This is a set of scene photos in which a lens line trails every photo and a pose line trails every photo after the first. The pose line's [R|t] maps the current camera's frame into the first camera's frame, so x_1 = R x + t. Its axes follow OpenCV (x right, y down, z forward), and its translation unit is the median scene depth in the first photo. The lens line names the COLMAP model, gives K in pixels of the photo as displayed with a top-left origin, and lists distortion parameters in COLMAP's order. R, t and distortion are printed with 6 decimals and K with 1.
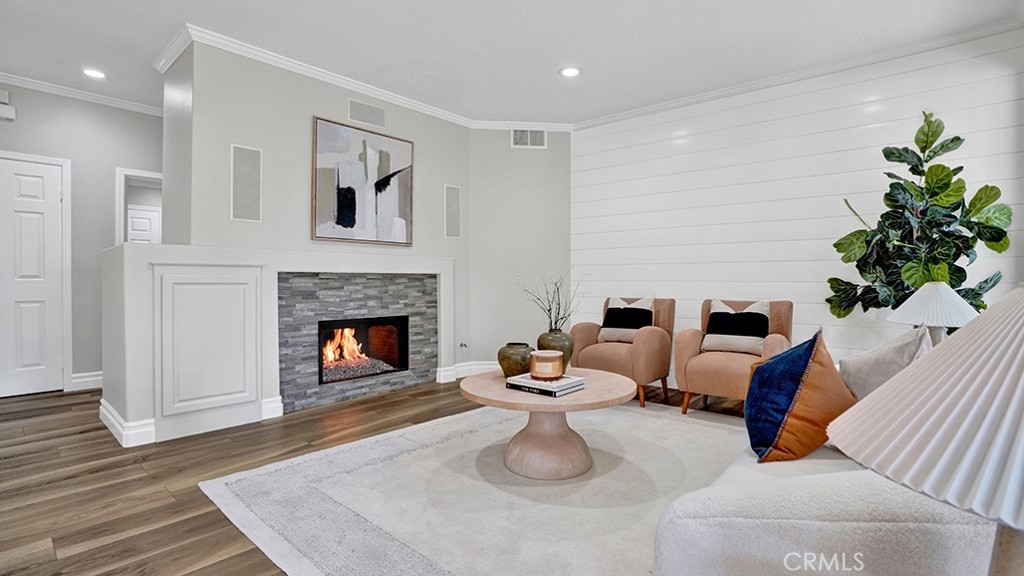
lens RADIAL K [[482.2, 0, 504.8], [0, 482.2, 281.8], [0, 0, 1]] dist [-0.052399, 0.020814]
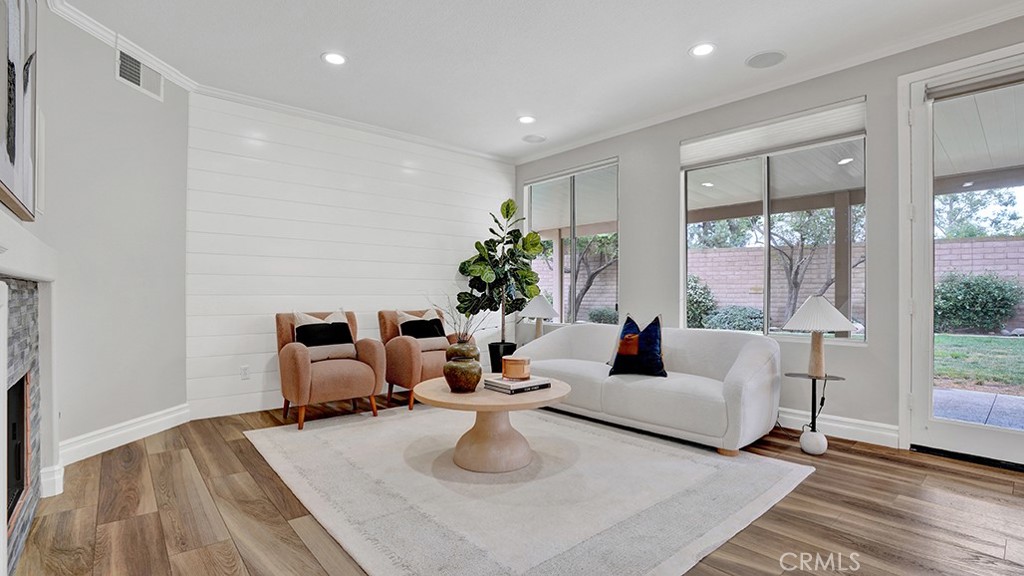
lens RADIAL K [[482.2, 0, 513.5], [0, 482.2, 297.8], [0, 0, 1]] dist [-0.052399, 0.020814]
pose [[0.126056, -0.009714, 0.991976, -0.761361], [0.003310, 0.999951, 0.009371, -0.003957], [-0.992018, 0.002102, 0.126082, 0.616376]]
